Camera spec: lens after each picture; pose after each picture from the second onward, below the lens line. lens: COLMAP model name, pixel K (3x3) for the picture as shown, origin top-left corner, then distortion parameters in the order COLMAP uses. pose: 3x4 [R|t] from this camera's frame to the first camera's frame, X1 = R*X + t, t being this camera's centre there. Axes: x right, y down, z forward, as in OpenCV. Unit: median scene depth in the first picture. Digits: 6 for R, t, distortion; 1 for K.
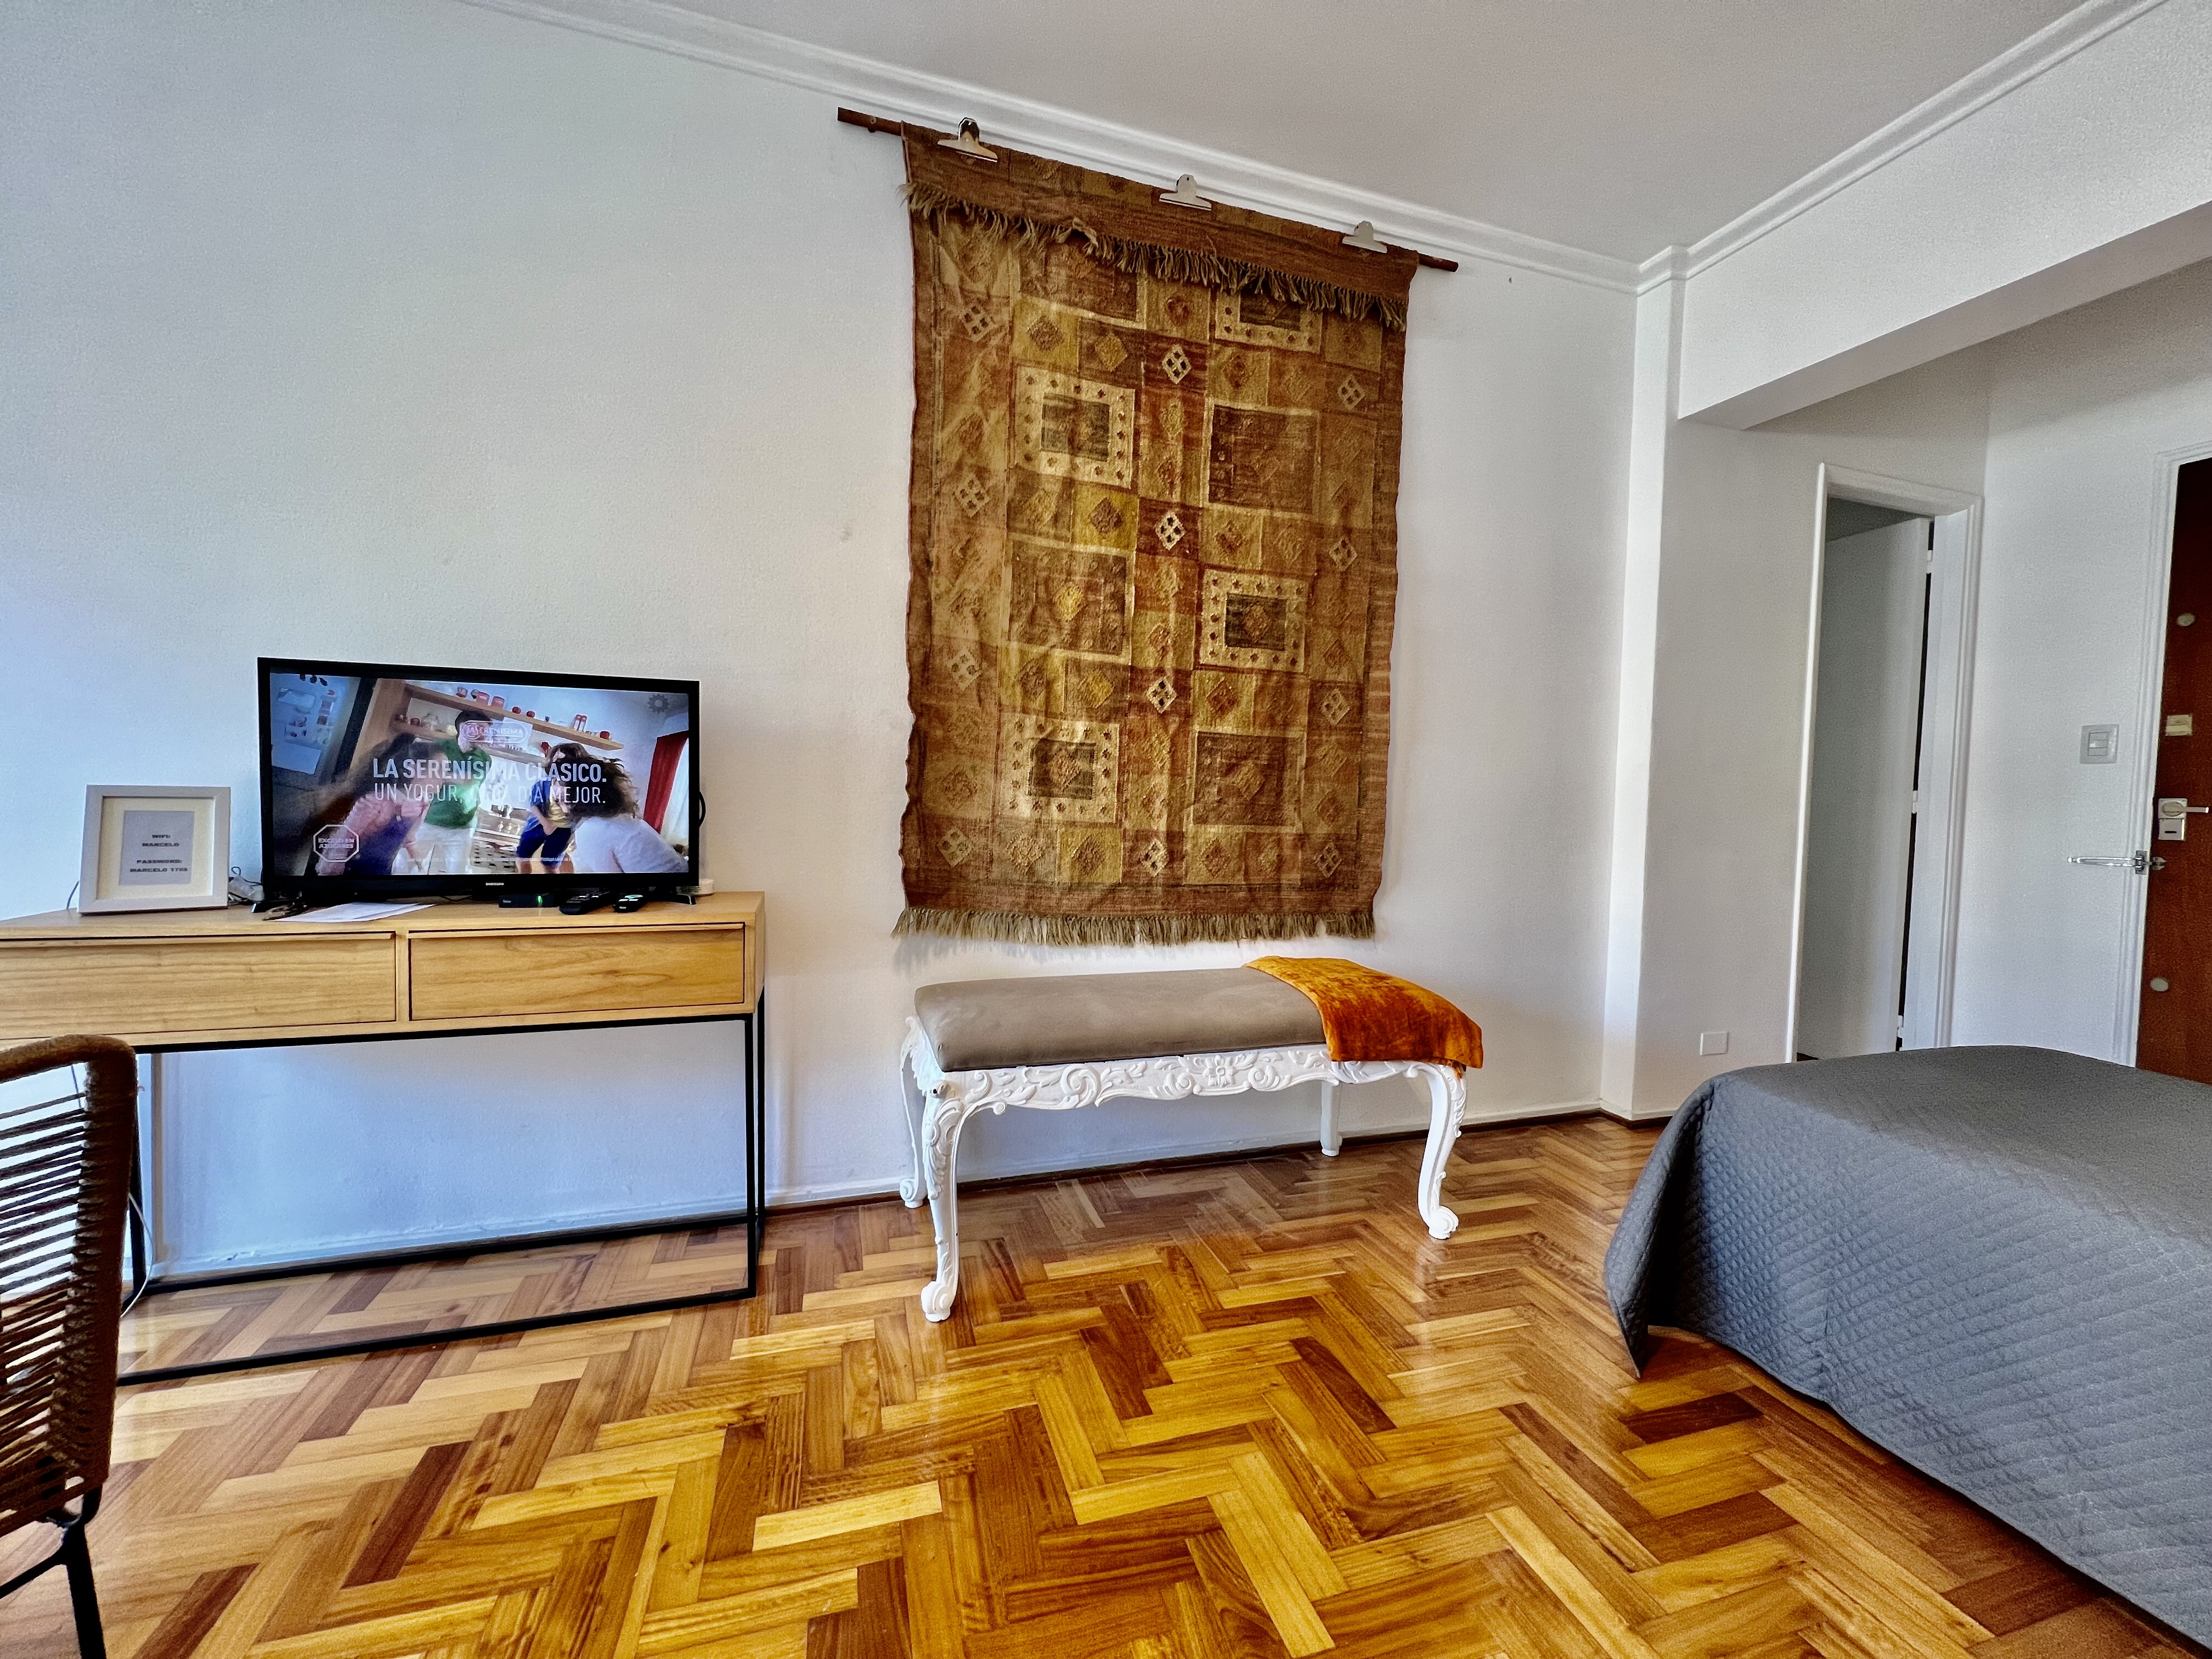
lens RADIAL K [[875.8, 0, 1093.7], [0, 875.8, 827.9], [0, 0, 1]] dist [-0.001811, 0.000417]
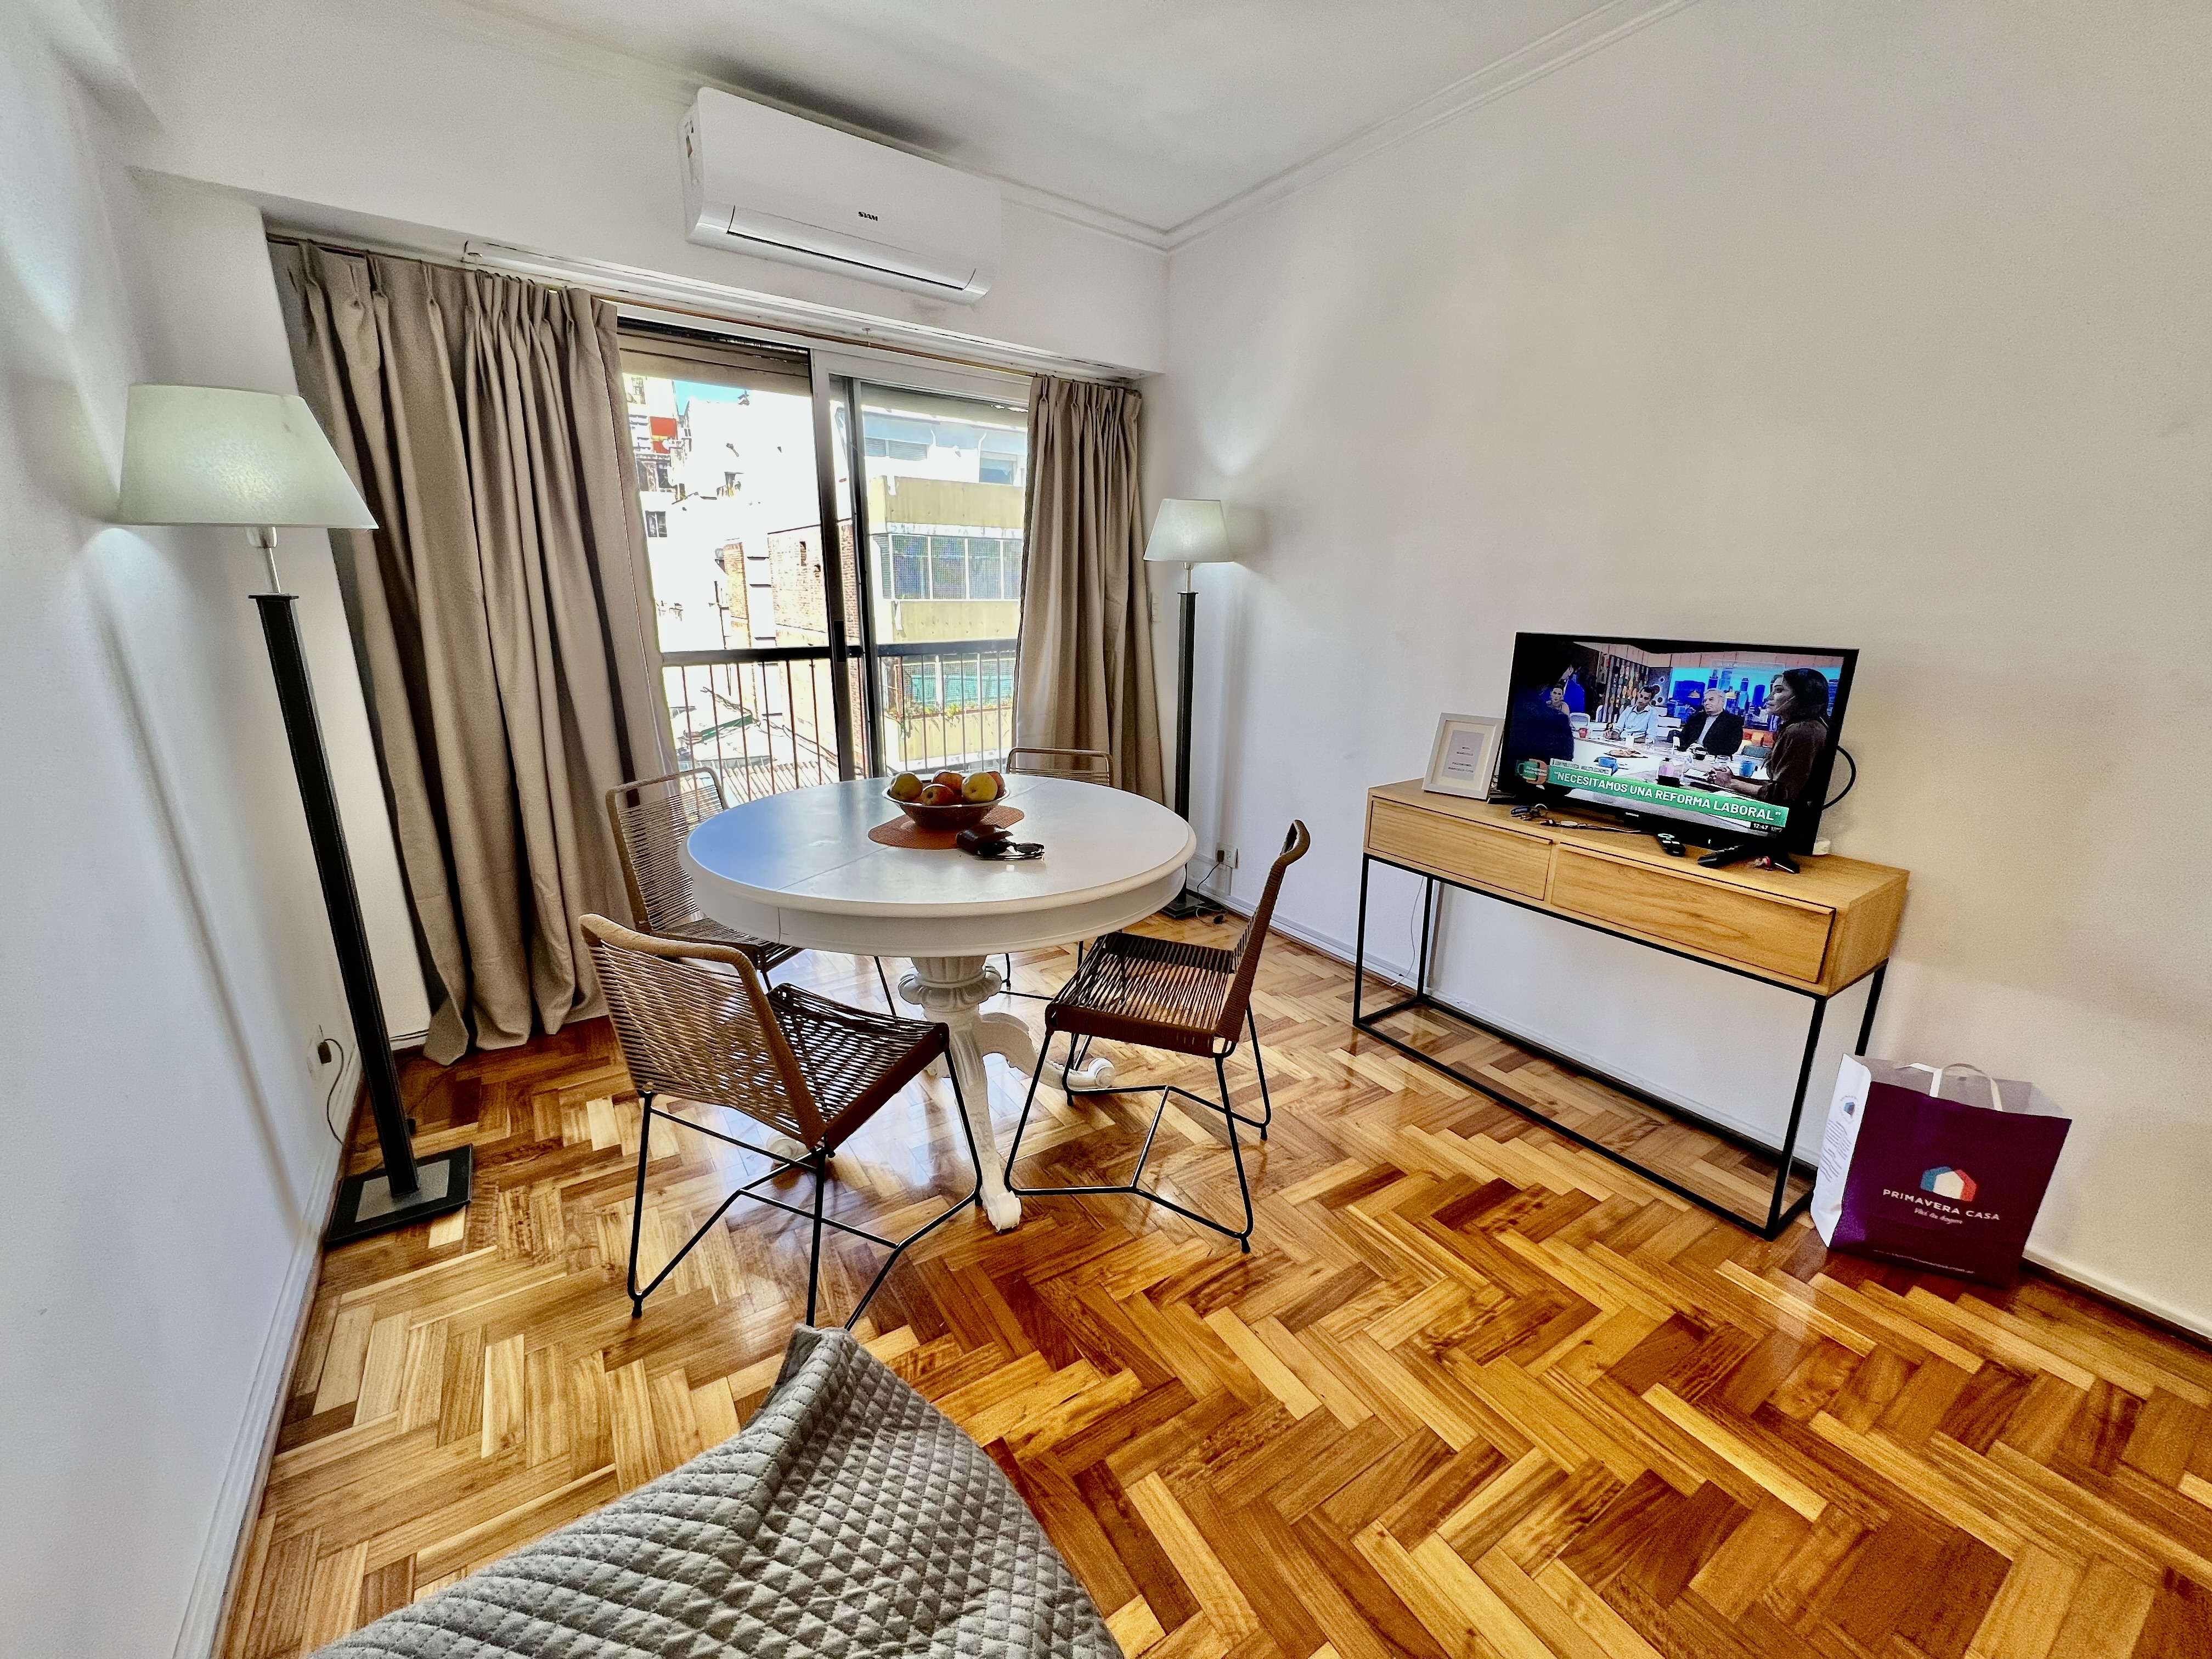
lens RADIAL K [[875.8, 0, 1123.2], [0, 875.8, 820.0], [0, 0, 1]] dist [-0.001811, 0.000417]
pose [[0.291472, 0.227737, -0.929075, 0.316585], [-0.044001, 0.973411, 0.224800, -0.211750], [0.955567, -0.024642, 0.293743, -0.075824]]
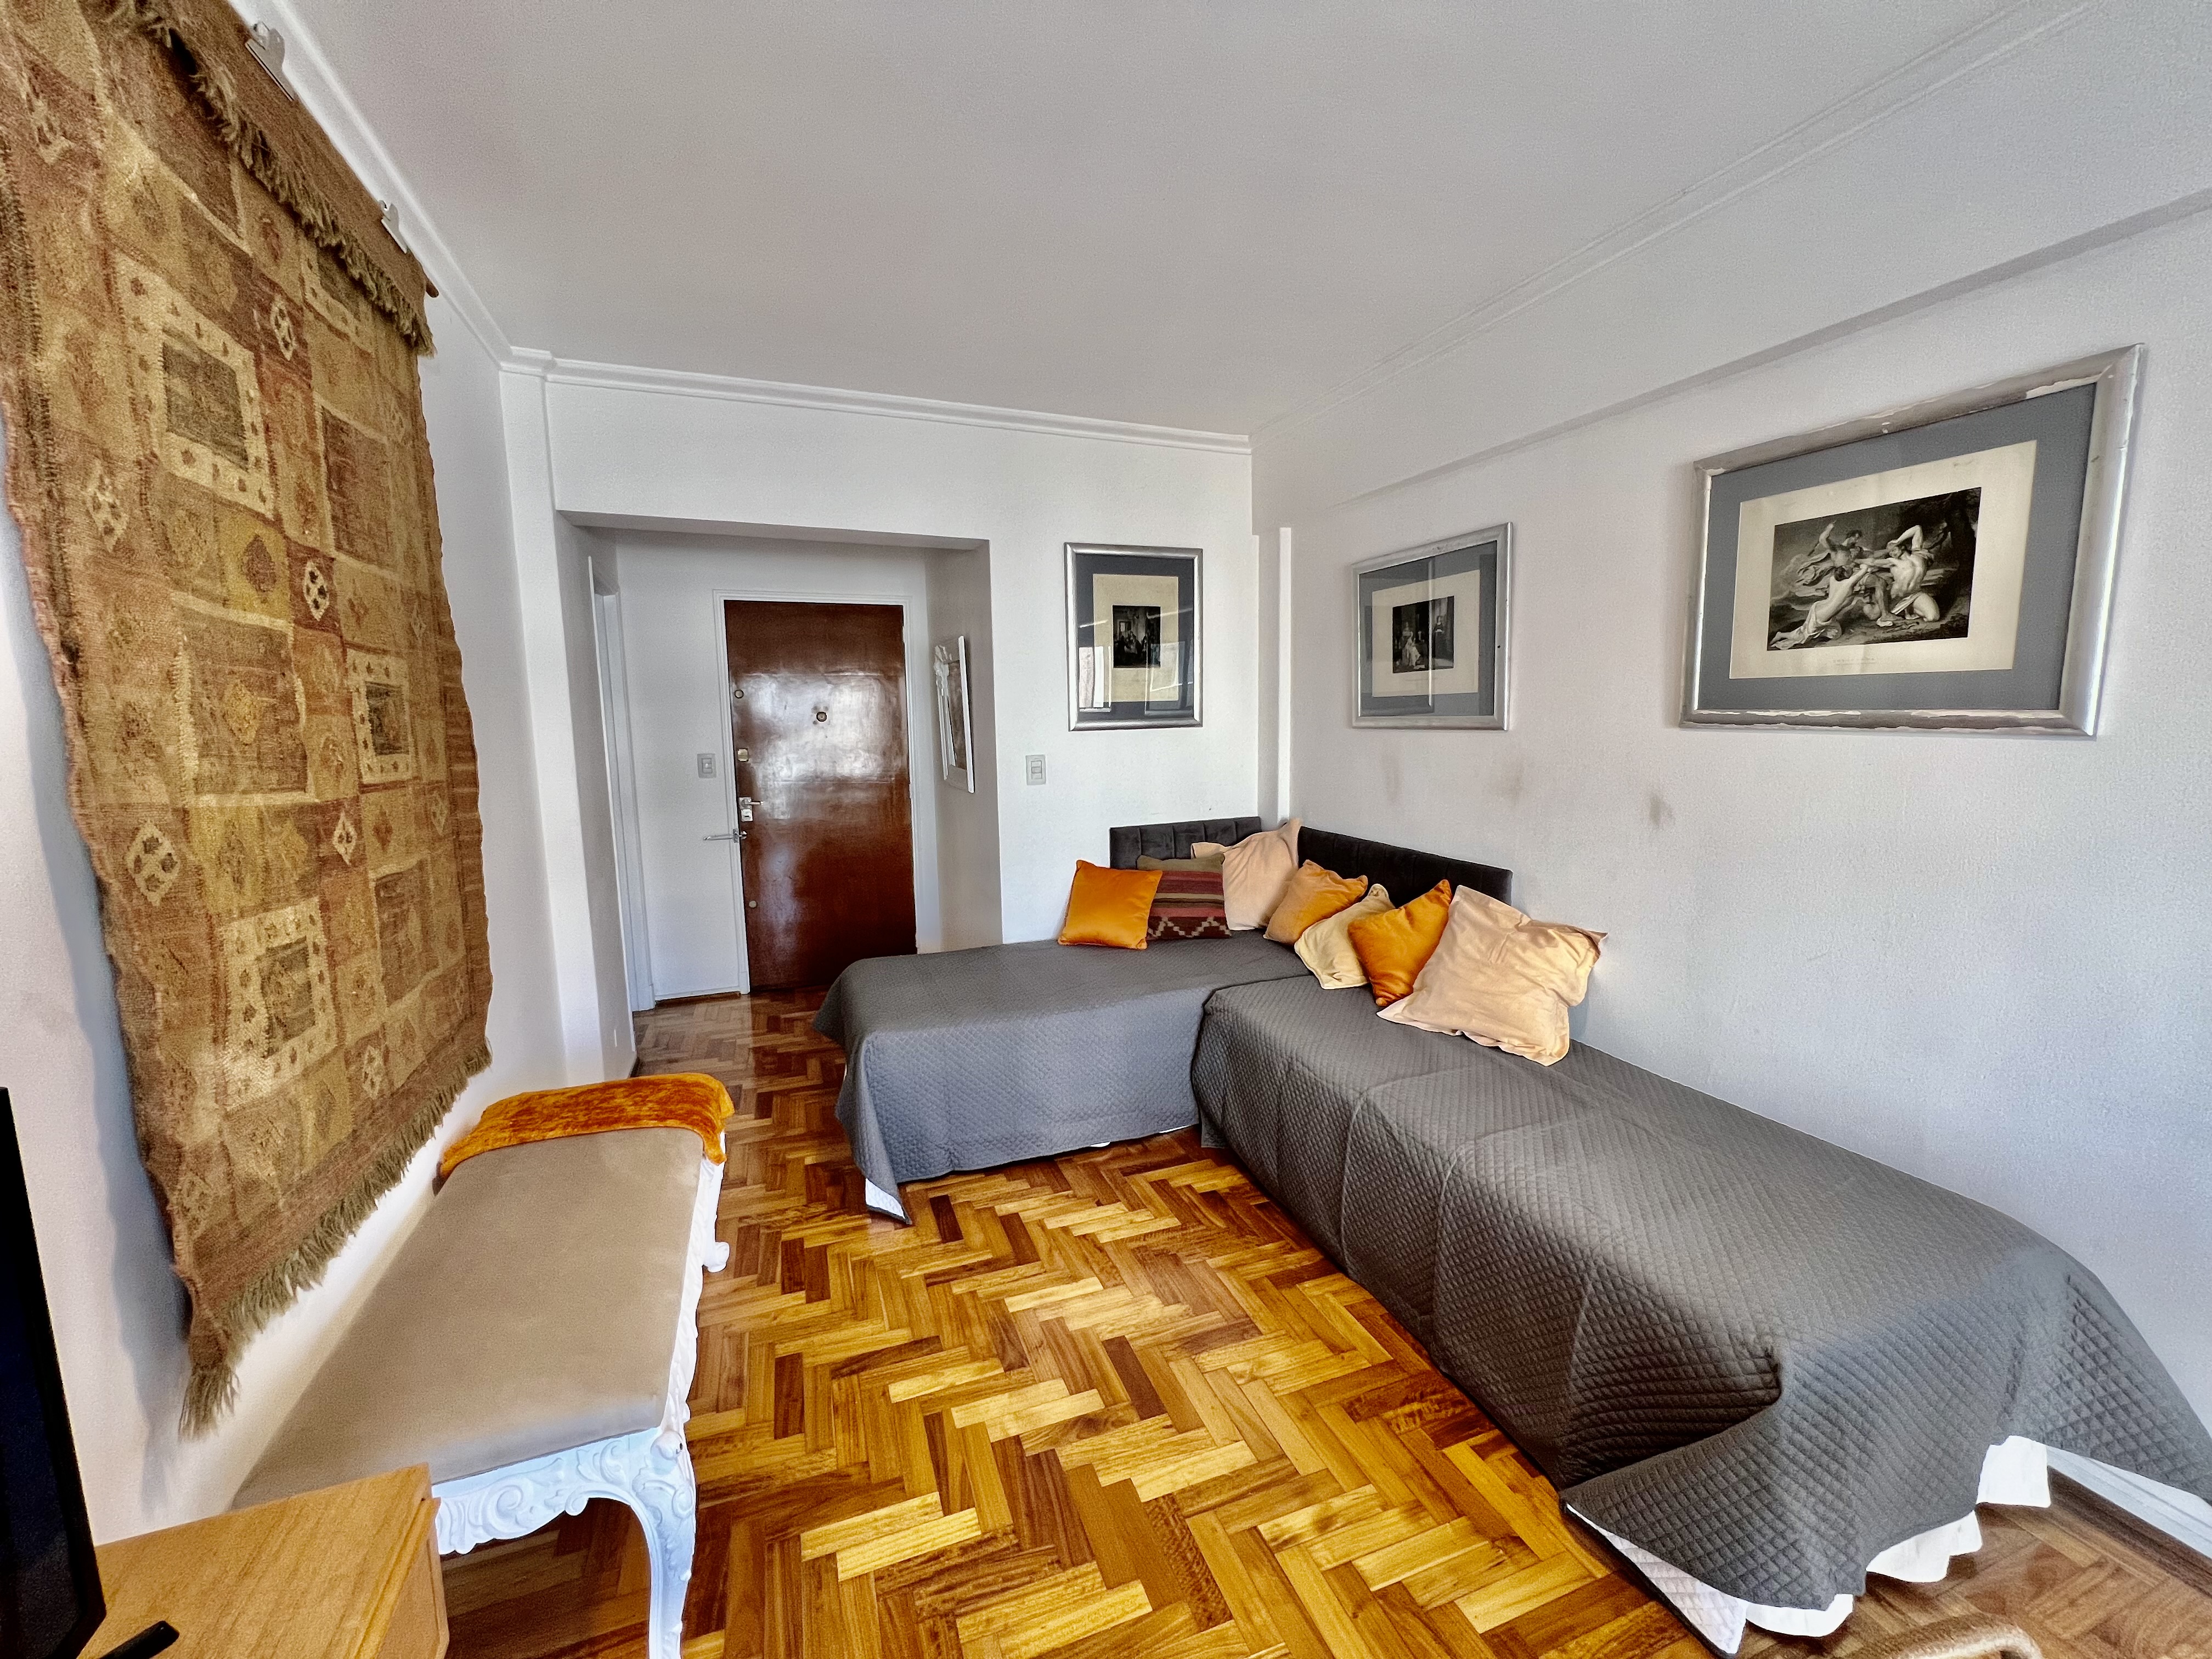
lens RADIAL K [[875.8, 0, 1109.7], [0, 875.8, 826.8], [0, 0, 1]] dist [-0.001811, 0.000417]
pose [[-0.066722, -0.145740, 0.987070, -1.017607], [0.051055, 0.987480, 0.149251, -0.378554], [-0.996465, 0.060354, -0.058445, 0.740936]]
